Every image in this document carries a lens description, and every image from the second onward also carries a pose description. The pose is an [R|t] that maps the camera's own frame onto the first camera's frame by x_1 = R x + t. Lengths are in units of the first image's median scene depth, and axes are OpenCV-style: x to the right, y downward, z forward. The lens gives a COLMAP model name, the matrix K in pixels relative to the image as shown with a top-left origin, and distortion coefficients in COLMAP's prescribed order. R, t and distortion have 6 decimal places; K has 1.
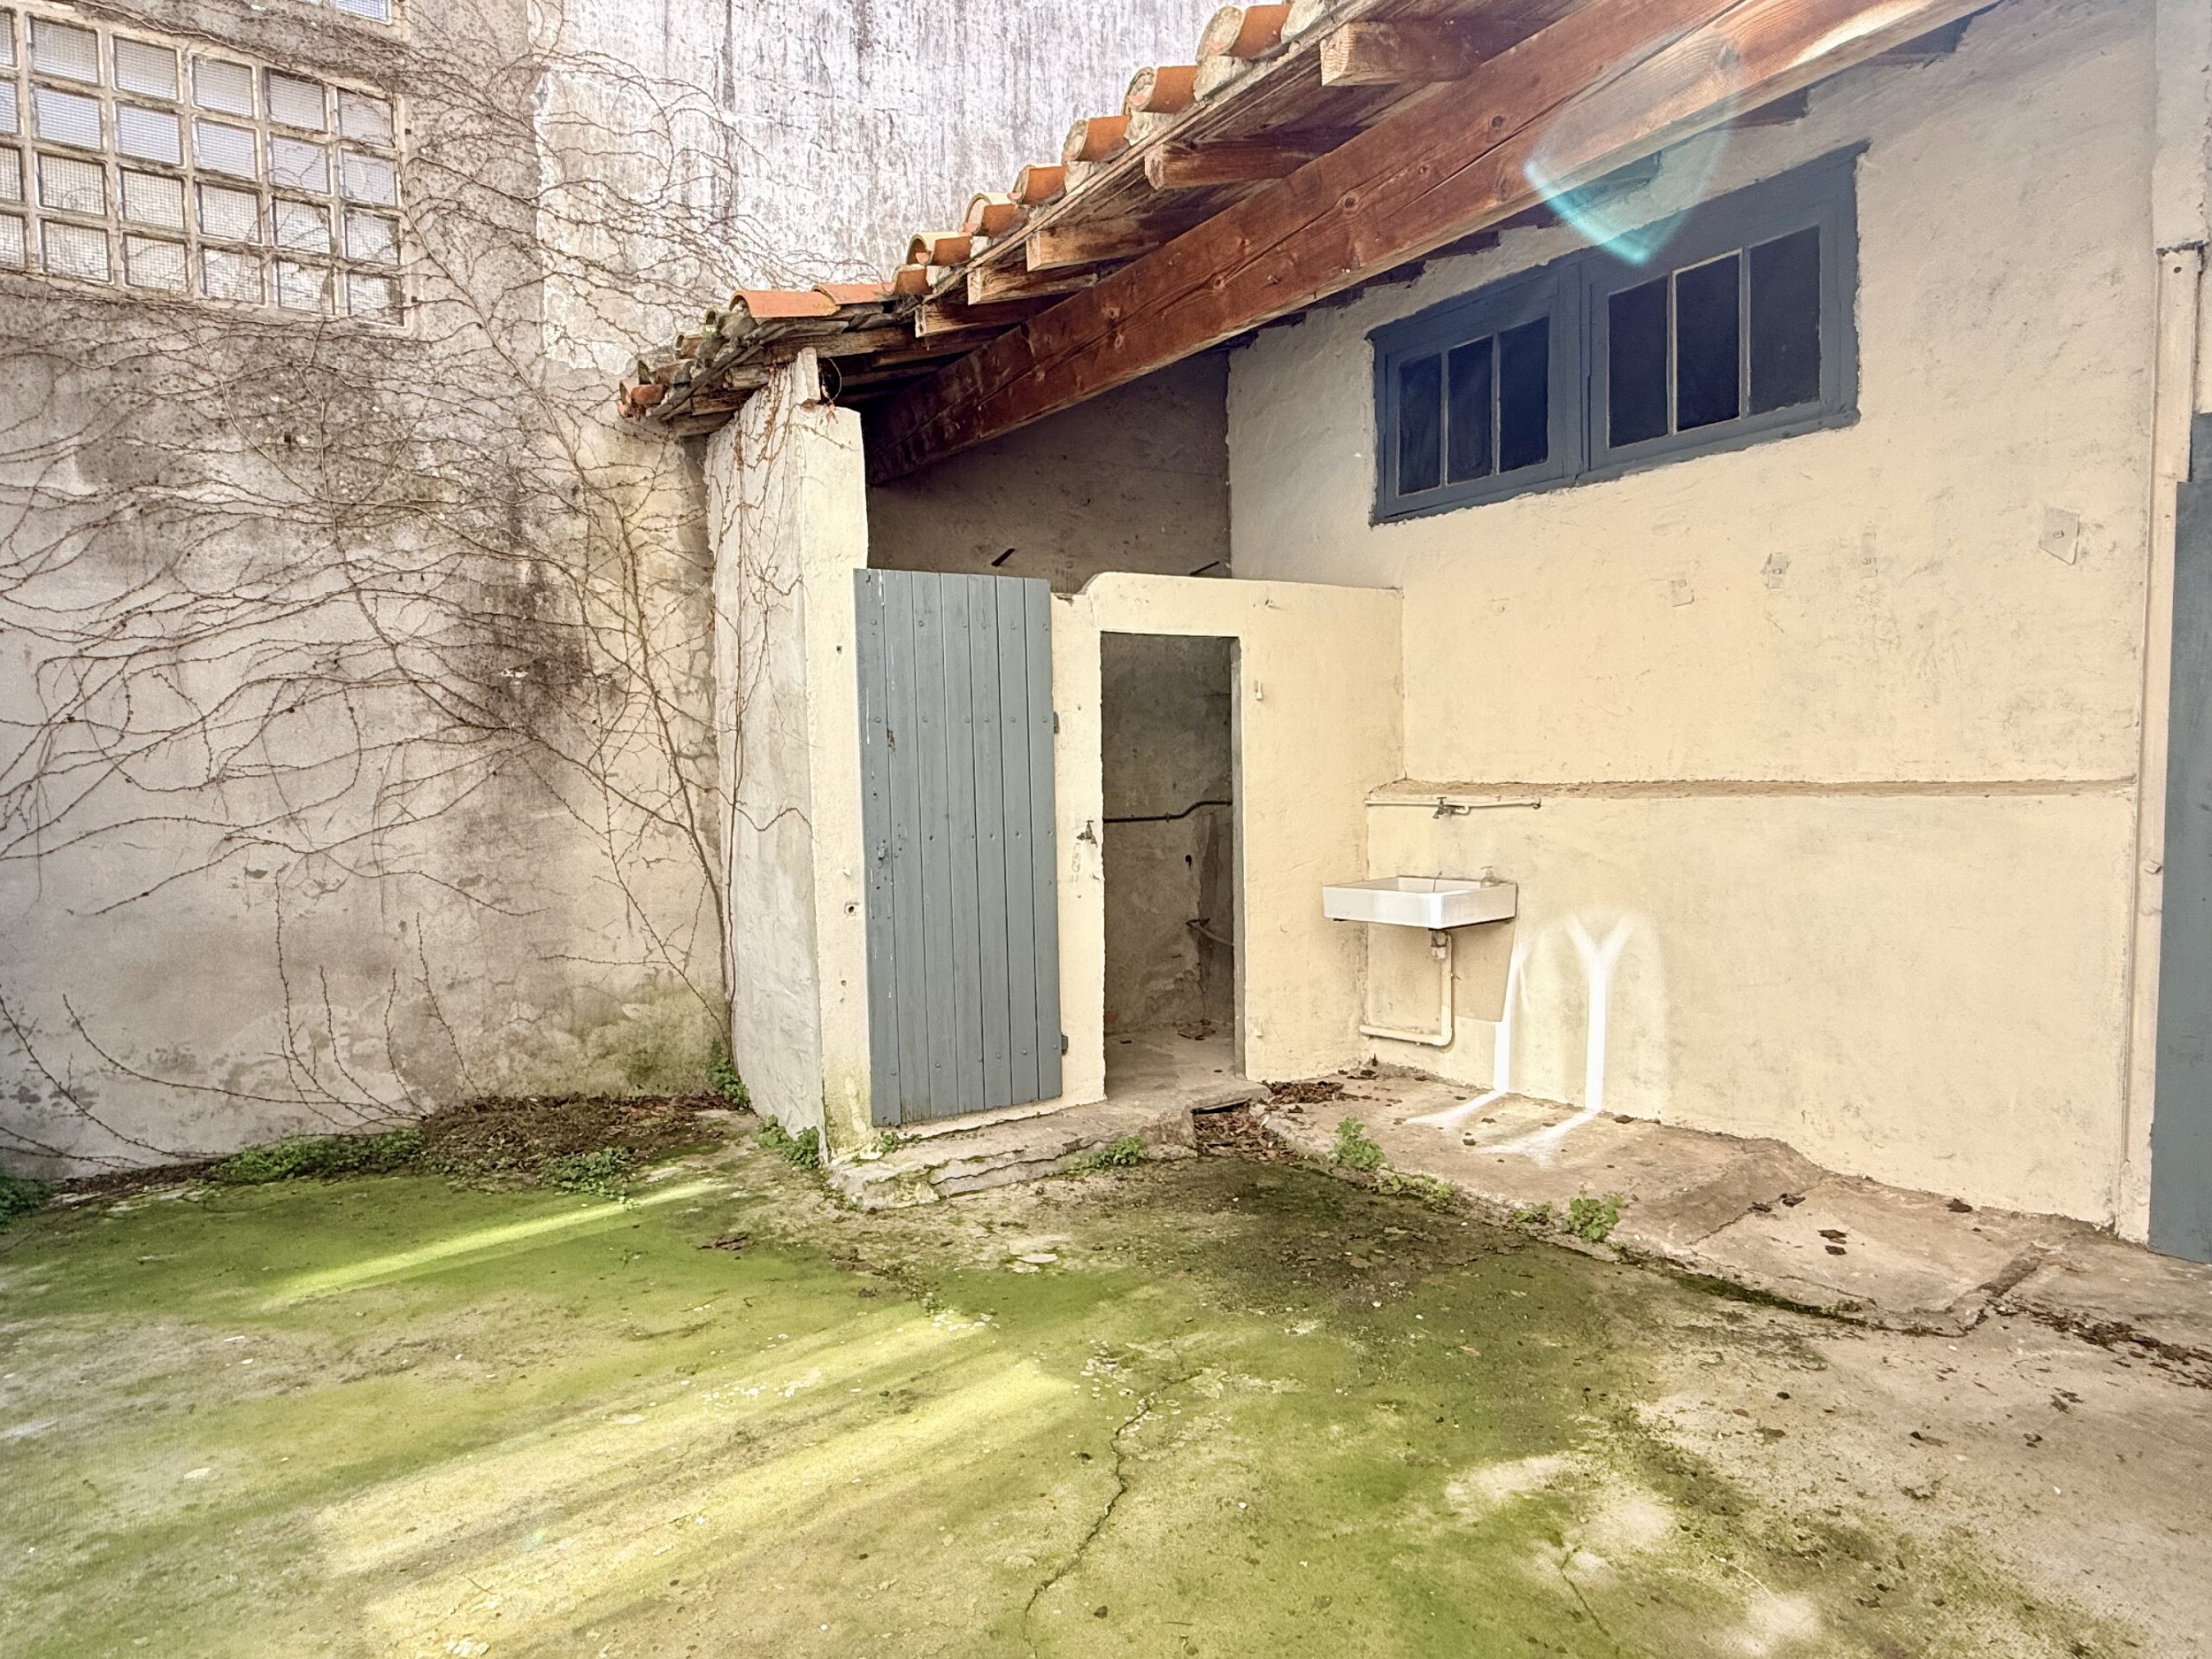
lens RADIAL K [[1192.5, 0, 1114.6], [0, 1192.5, 830.3], [0, 0, 1]] dist [-0.003206, 0.000812]
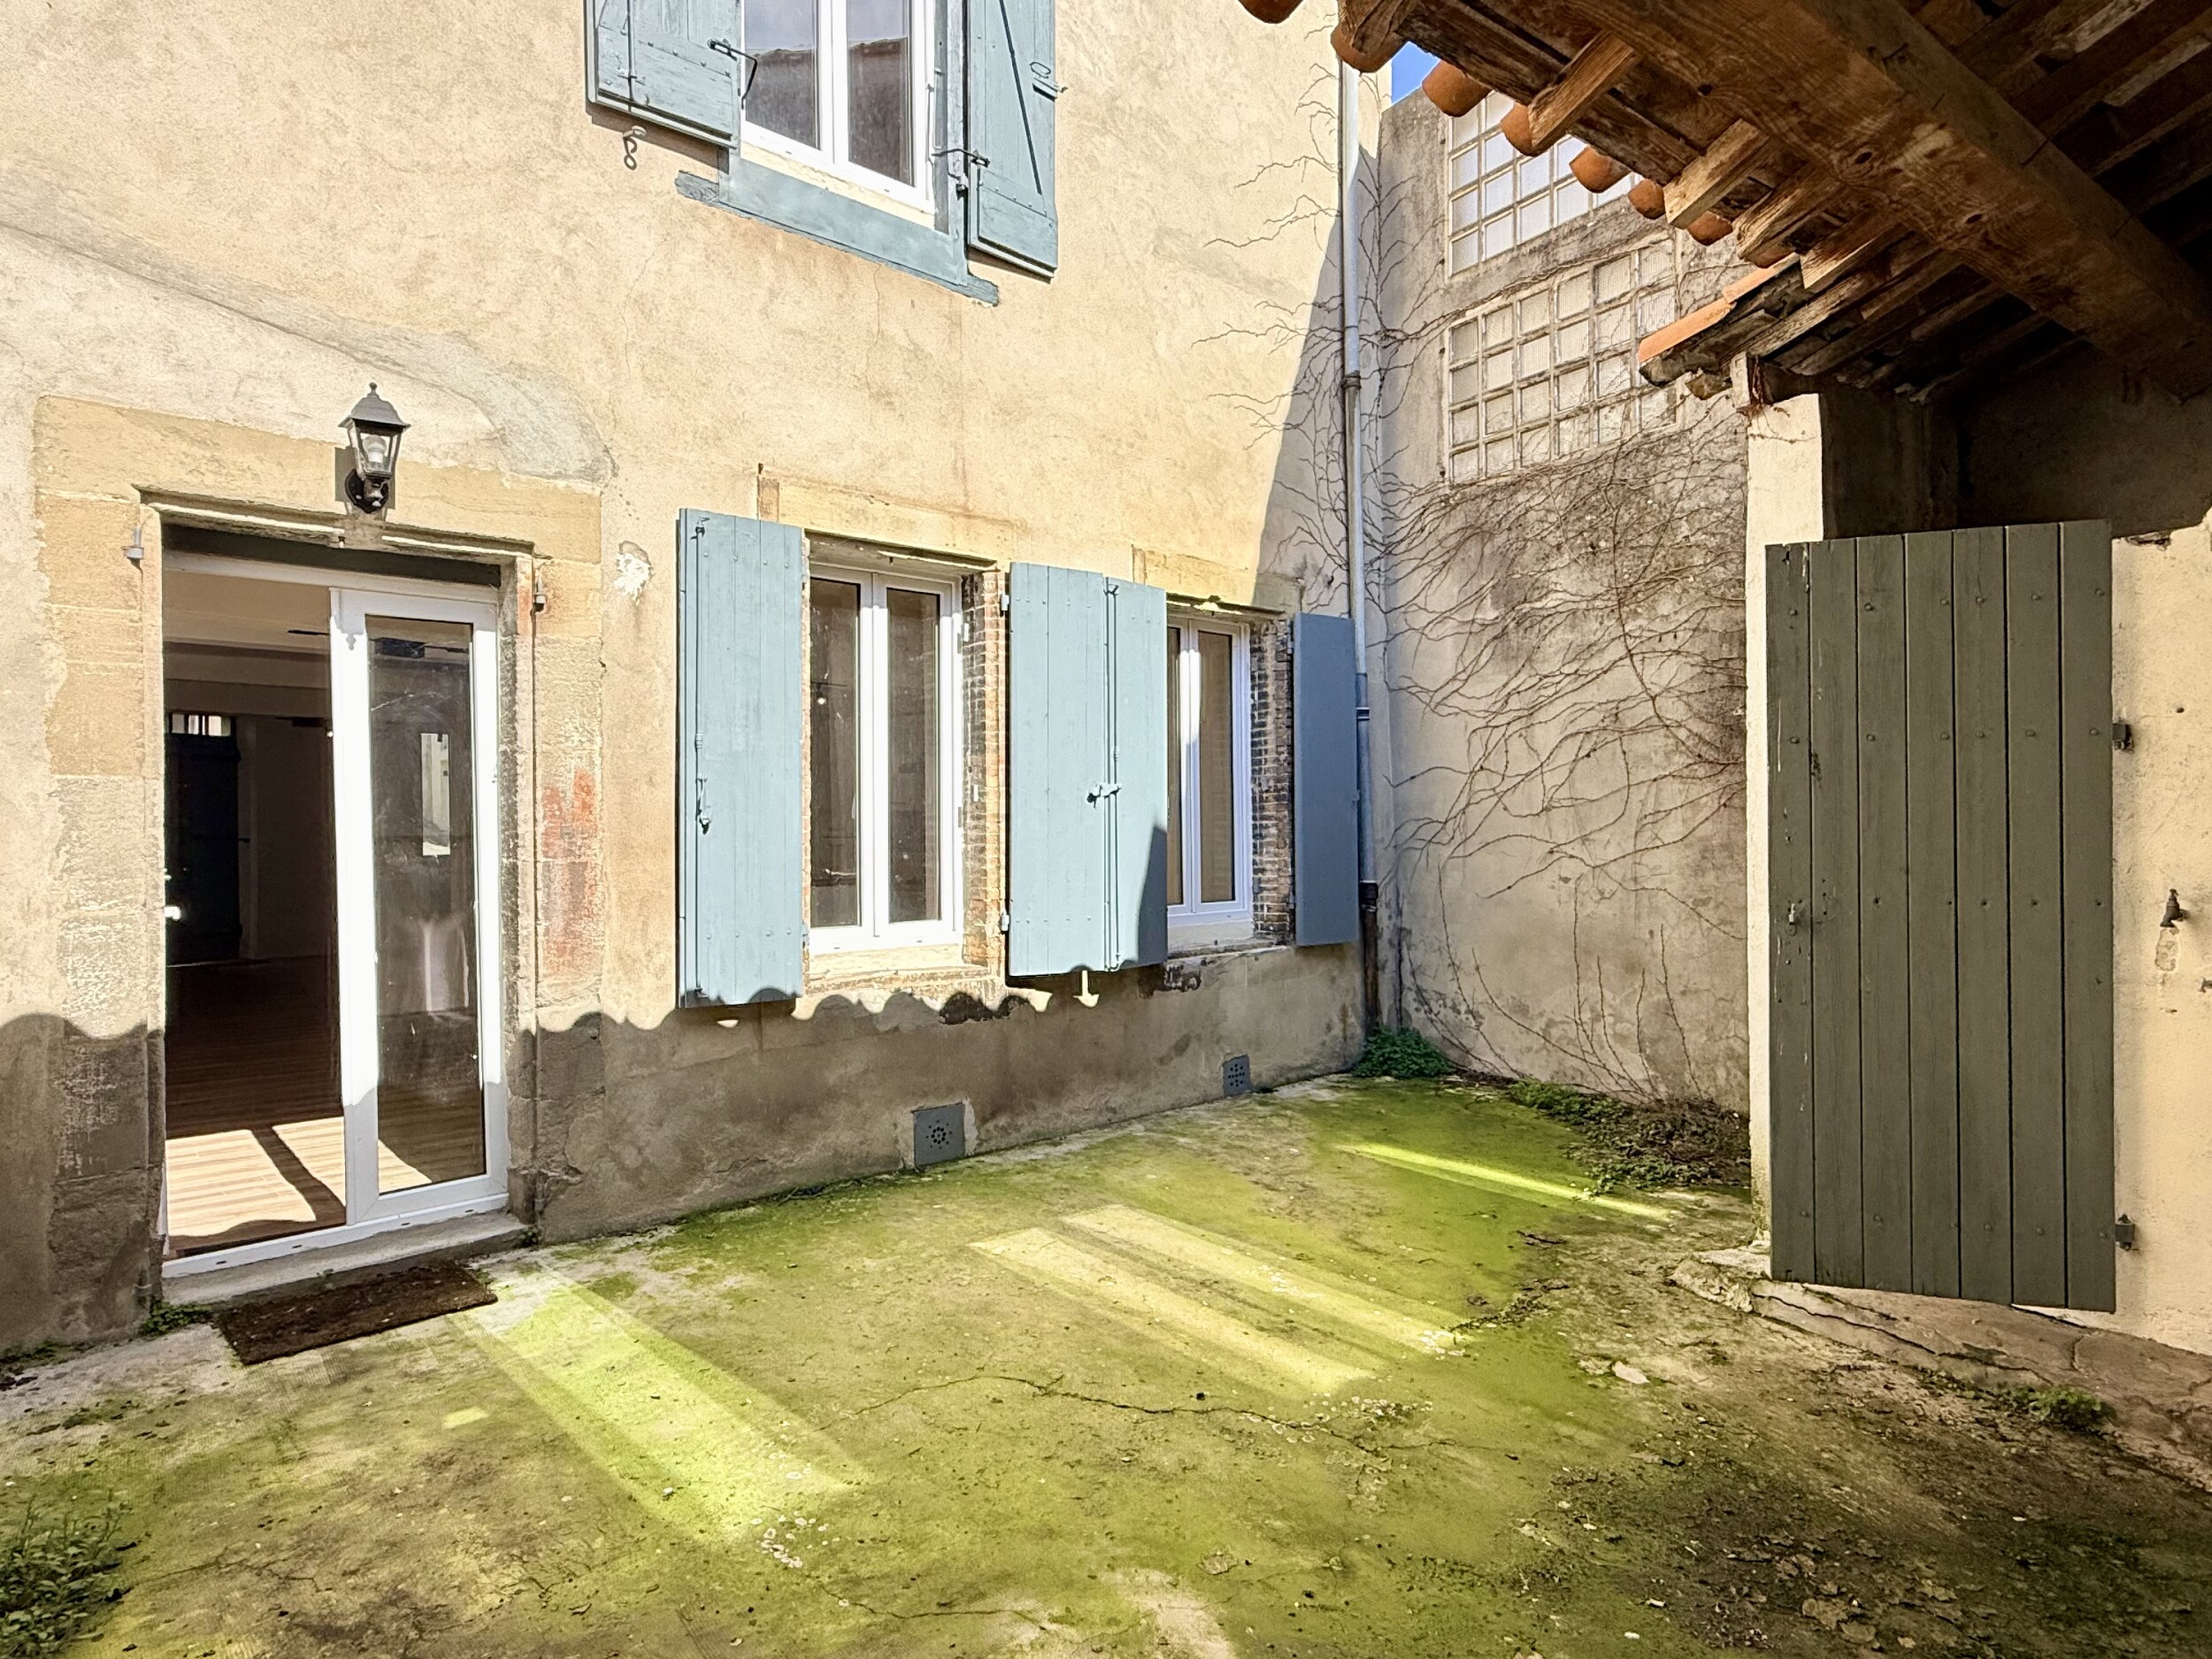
lens RADIAL K [[1192.5, 0, 1114.6], [0, 1192.5, 830.3], [0, 0, 1]] dist [-0.003206, 0.000812]
pose [[0.054914, 0.029928, -0.998042, 0.586922], [-0.044225, 0.998643, 0.027513, -0.033364], [0.997511, 0.042627, 0.056163, 0.426553]]
